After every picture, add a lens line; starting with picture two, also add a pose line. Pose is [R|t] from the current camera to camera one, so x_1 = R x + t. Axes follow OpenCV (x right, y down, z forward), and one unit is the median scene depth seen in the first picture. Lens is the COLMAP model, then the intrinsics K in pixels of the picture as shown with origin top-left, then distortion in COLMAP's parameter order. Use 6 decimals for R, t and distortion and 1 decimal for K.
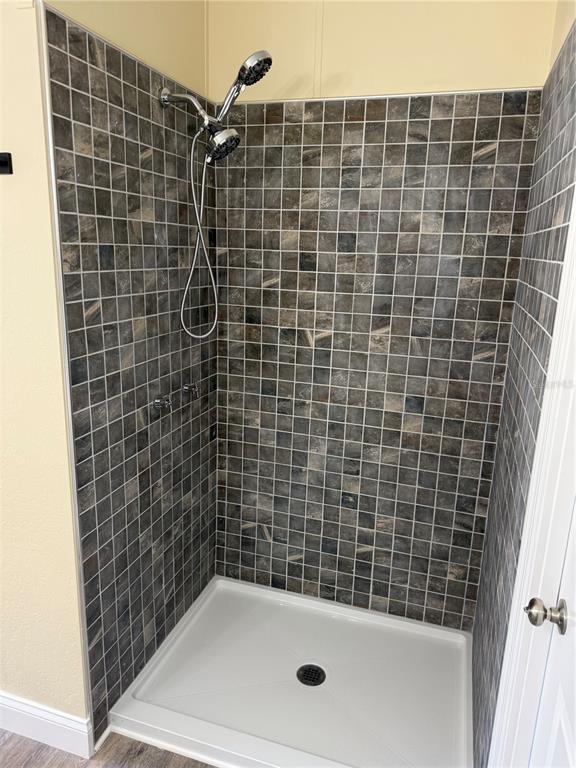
lens RADIAL K [[541.7, 0, 287.1], [0, 541.7, 378.5], [0, 0, 1]] dist [0.056004, -0.068241]
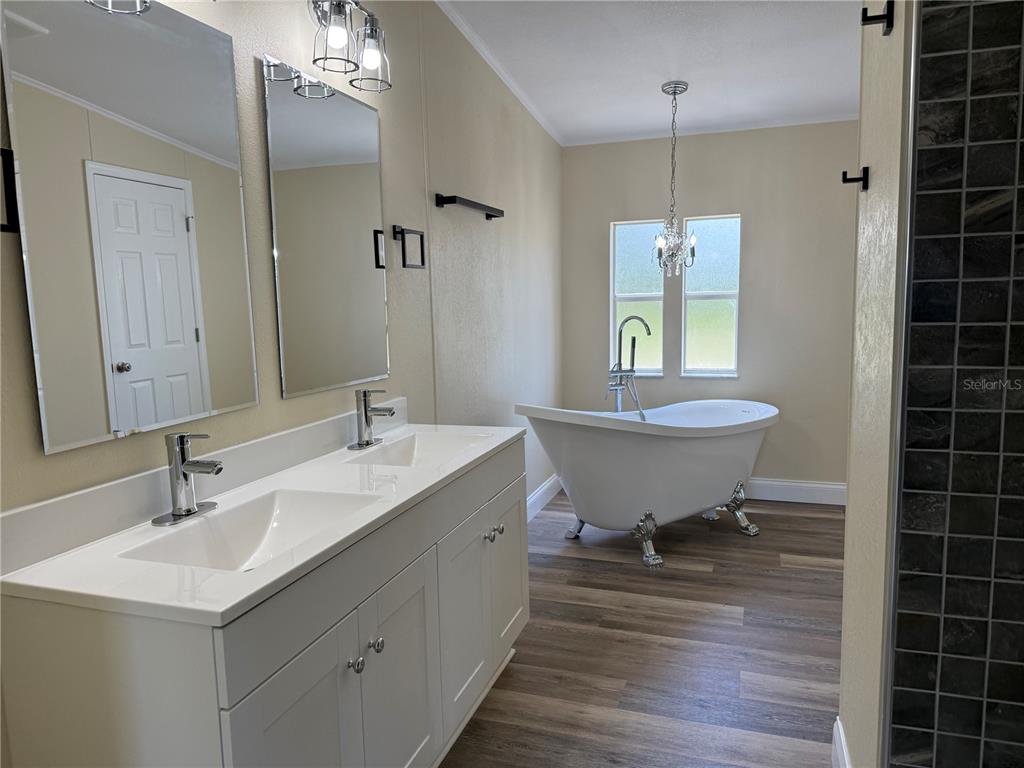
lens RADIAL K [[722.3, 0, 508.9], [0, 722.3, 387.9], [0, 0, 1]] dist [0.056004, -0.068241]
pose [[-0.003401, 0.088109, -0.996105, 0.470671], [-0.213243, 0.973135, 0.086805, 0.113573], [0.976993, 0.212708, 0.015479, 0.518500]]
